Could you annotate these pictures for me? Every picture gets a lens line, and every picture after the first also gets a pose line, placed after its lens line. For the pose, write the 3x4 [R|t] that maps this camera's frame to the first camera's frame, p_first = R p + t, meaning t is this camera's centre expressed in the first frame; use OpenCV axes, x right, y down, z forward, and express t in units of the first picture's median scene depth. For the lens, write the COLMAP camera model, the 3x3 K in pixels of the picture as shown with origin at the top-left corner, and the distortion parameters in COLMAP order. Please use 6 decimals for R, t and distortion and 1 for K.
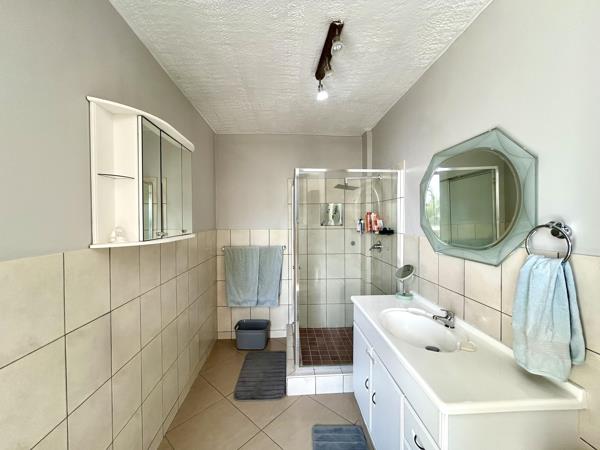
lens RADIAL K [[242.3, 0, 299.0], [0, 242.3, 223.3], [0, 0, 1]] dist [0.000848, 0.000709]
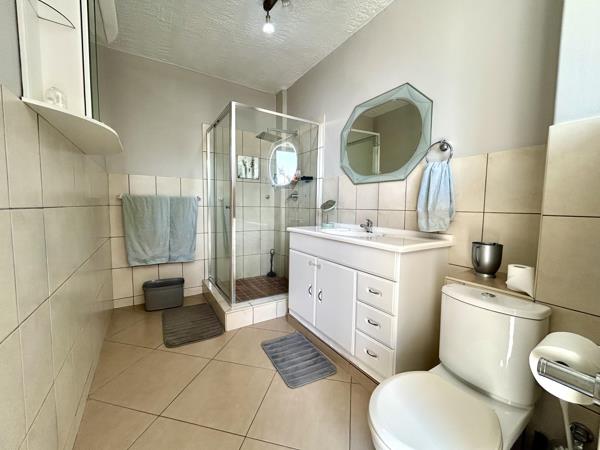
lens RADIAL K [[242.3, 0, 297.5], [0, 242.3, 223.6], [0, 0, 1]] dist [0.000848, 0.000709]
pose [[0.874979, -0.019036, 0.483786, -0.255234], [-0.008505, 0.998468, 0.054670, 0.199196], [-0.484086, -0.051950, 0.873477, 0.004081]]
